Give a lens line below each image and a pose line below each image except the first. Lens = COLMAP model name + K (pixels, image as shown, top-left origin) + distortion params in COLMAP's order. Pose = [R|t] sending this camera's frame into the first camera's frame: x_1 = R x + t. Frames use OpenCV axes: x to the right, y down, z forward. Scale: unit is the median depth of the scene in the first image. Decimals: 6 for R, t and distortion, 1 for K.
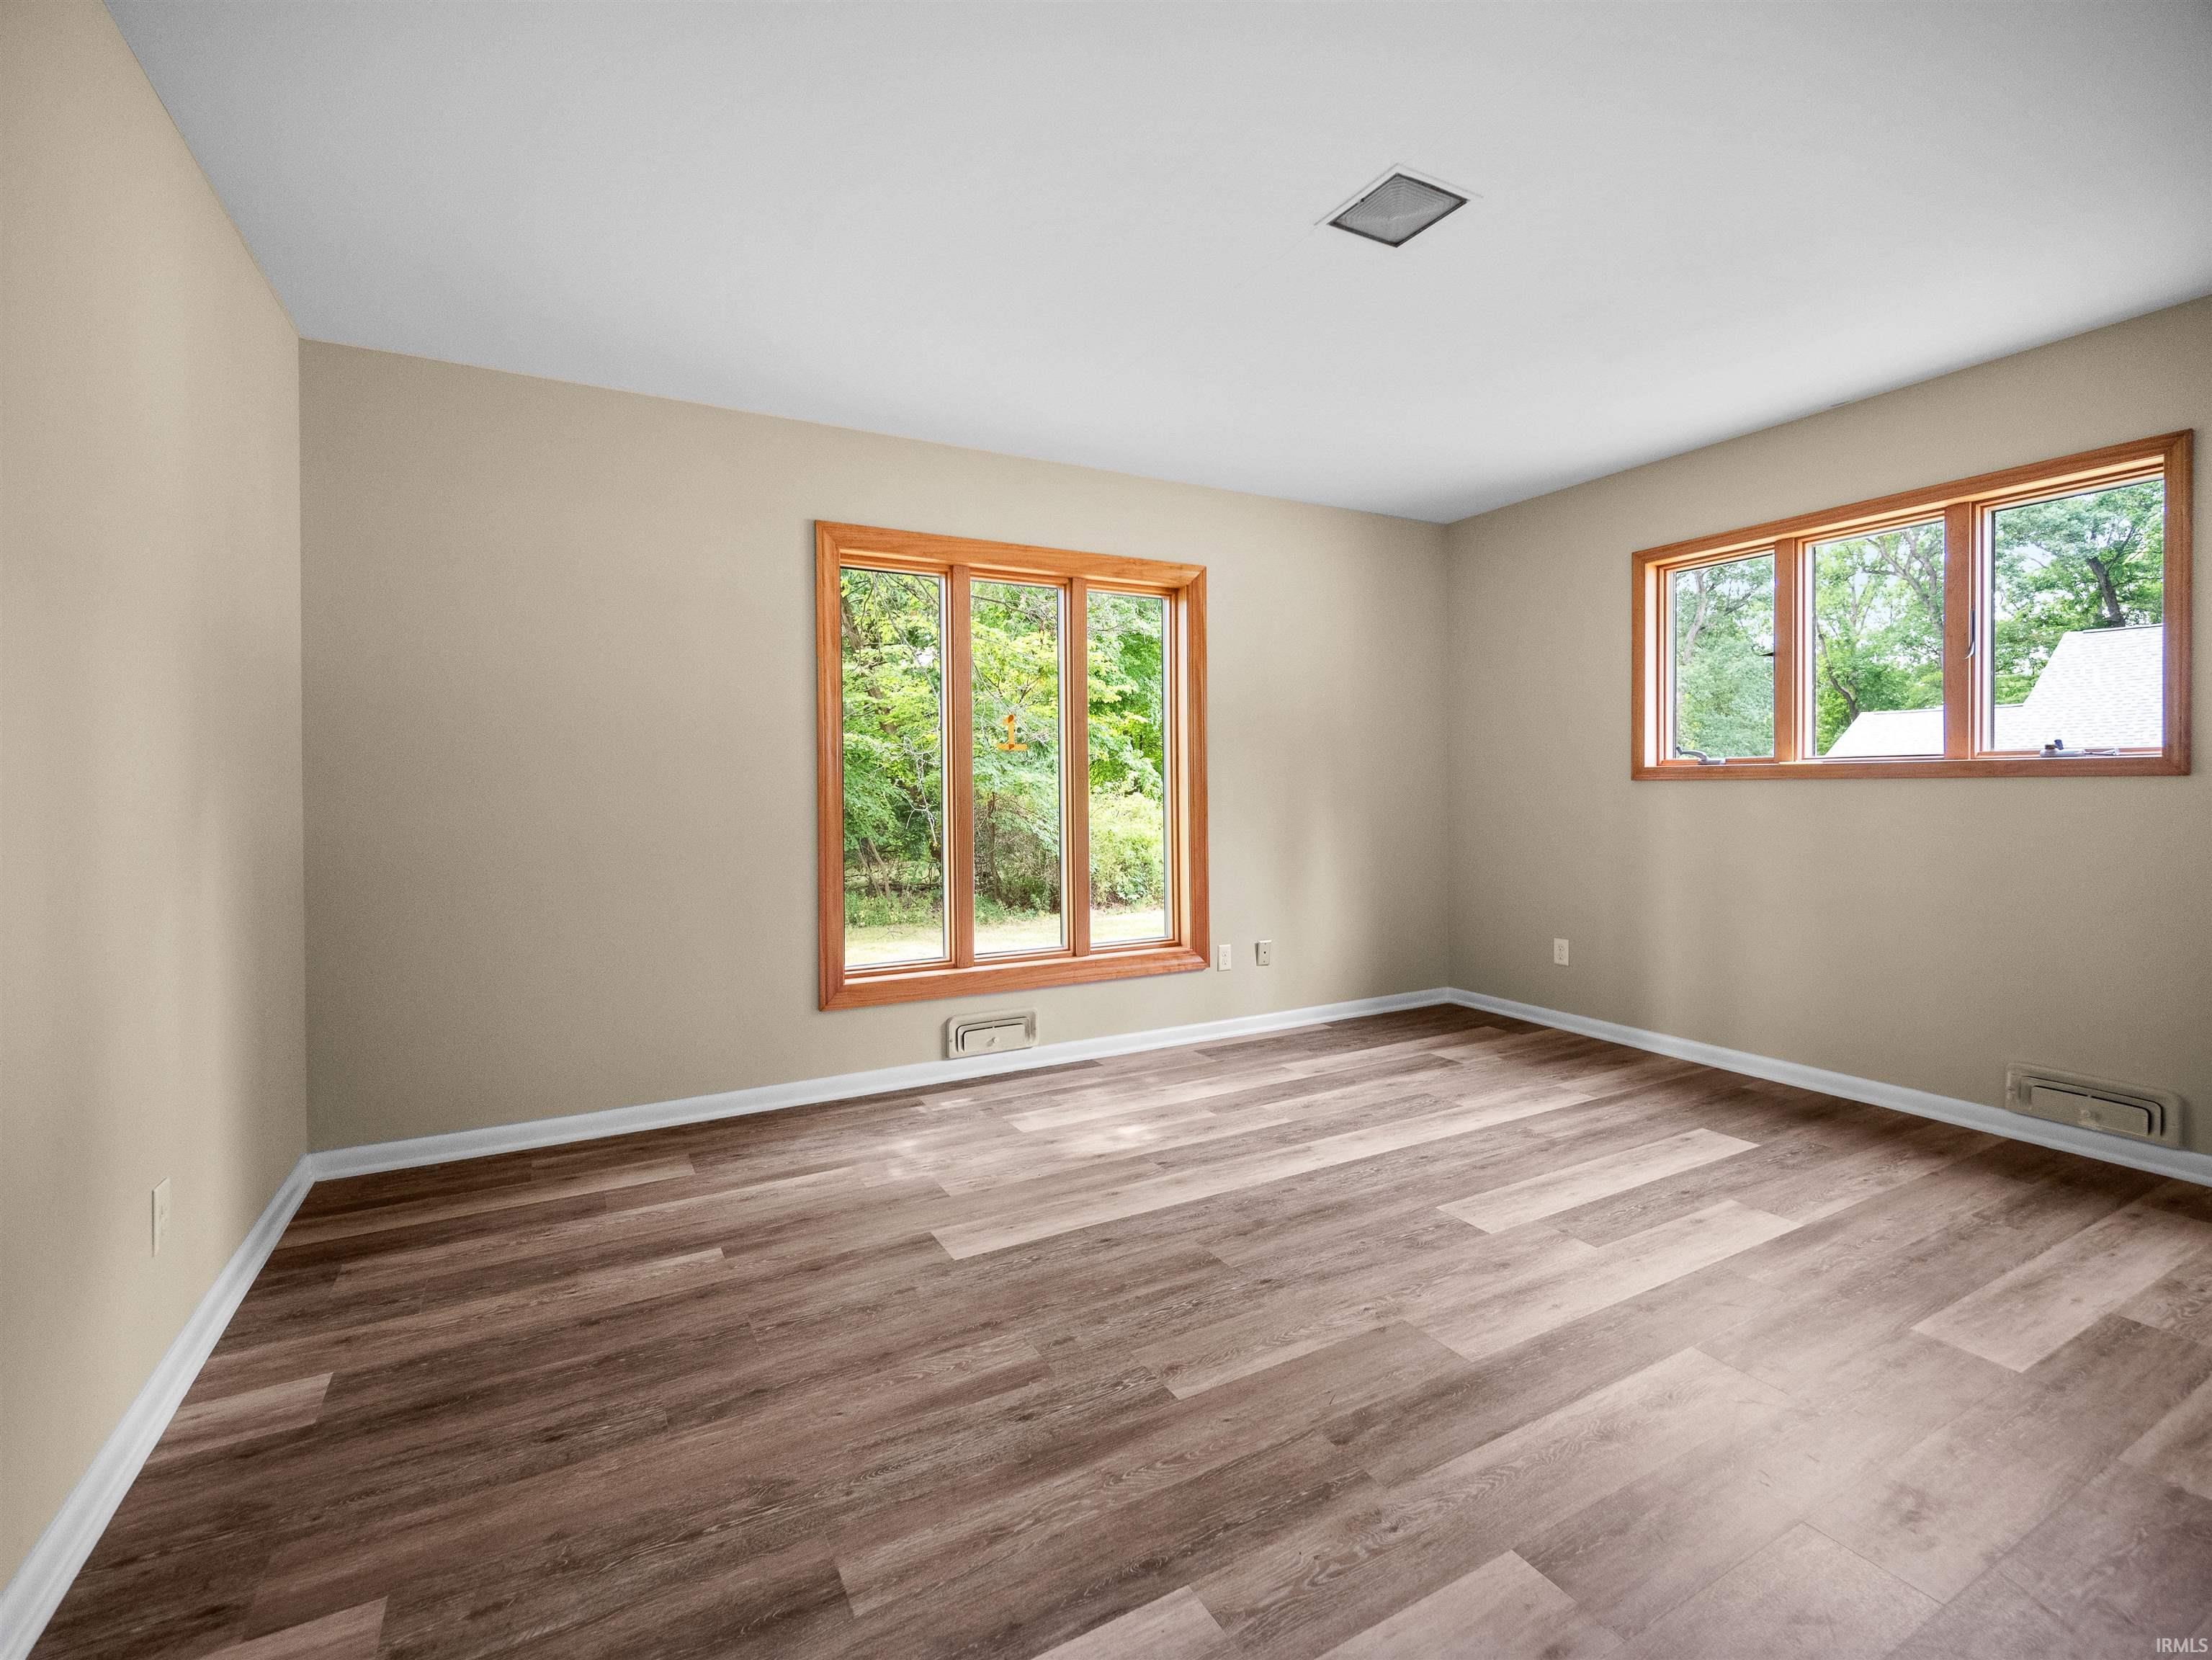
lens RADIAL K [[1026.3, 0, 1106.0], [0, 1026.3, 830.0], [0, 0, 1]] dist [0.029898, -0.016783]
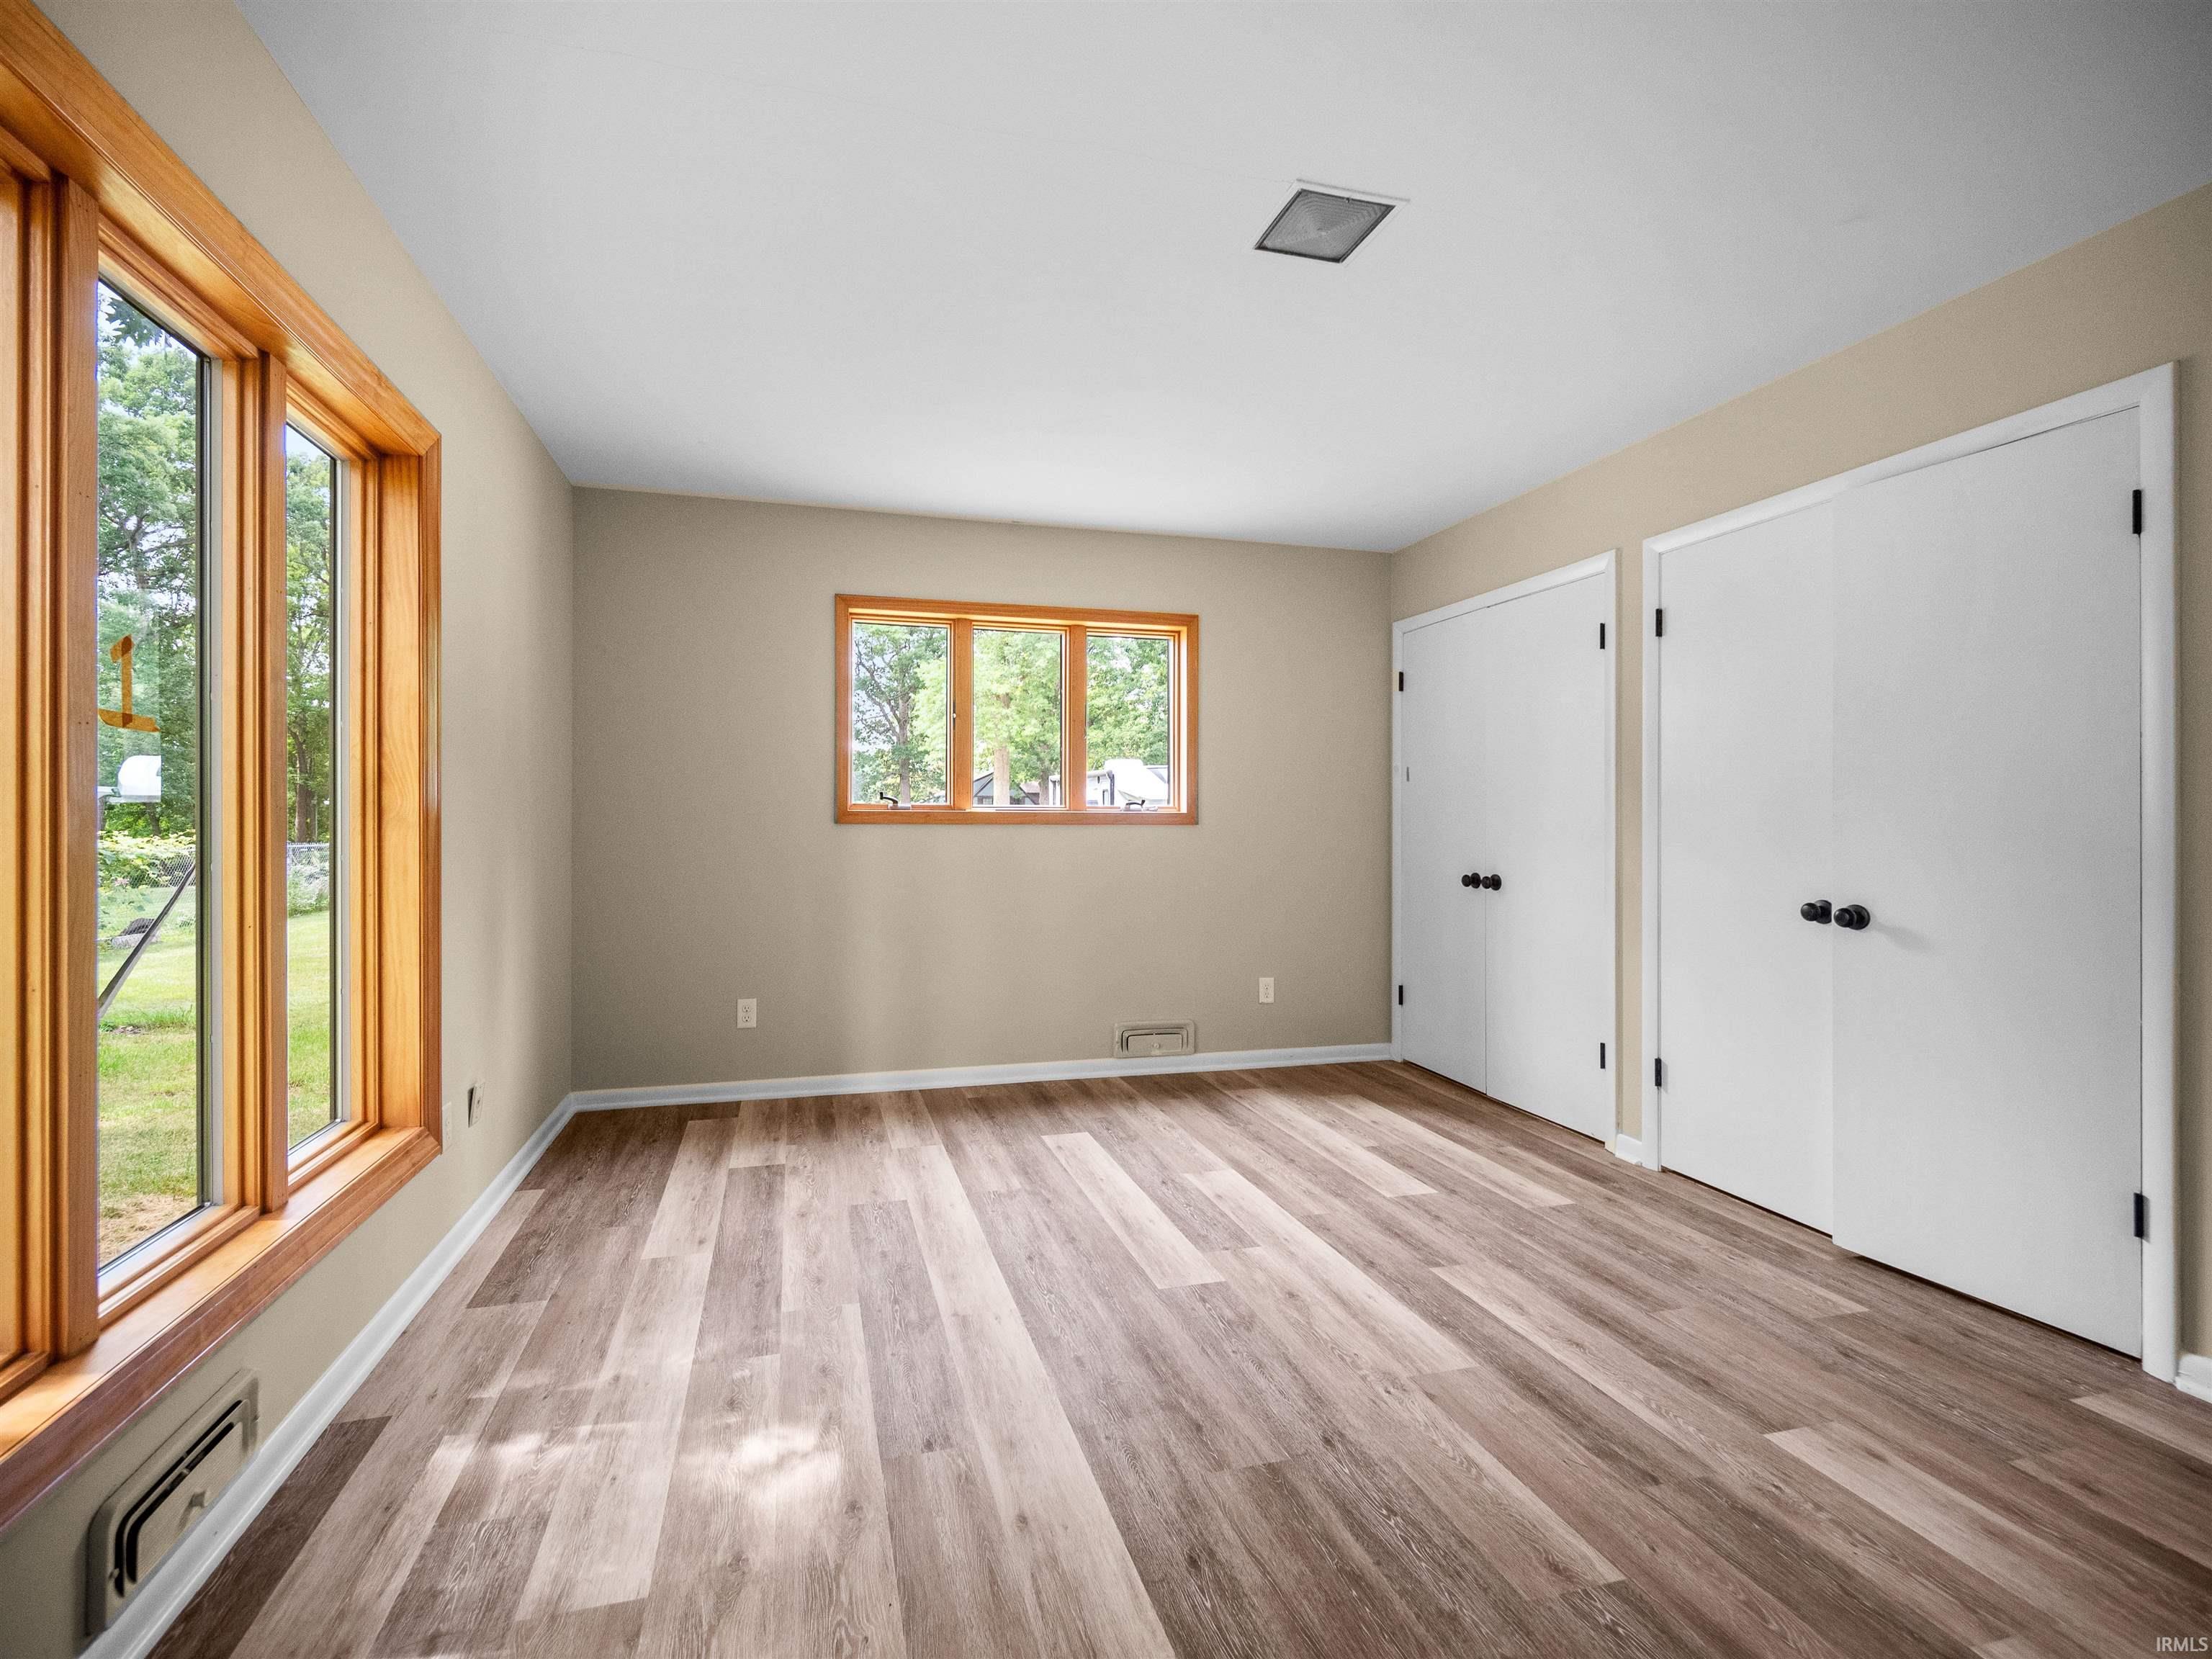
lens RADIAL K [[1004.5, 0, 1082.3], [0, 1004.5, 823.5], [0, 0, 1]] dist [0.014692, -0.006693]
pose [[0.228658, 0.006859, 0.973483, -0.506086], [0.039137, 0.999102, -0.016232, -0.029620], [-0.972720, 0.041811, 0.228184, 0.758809]]
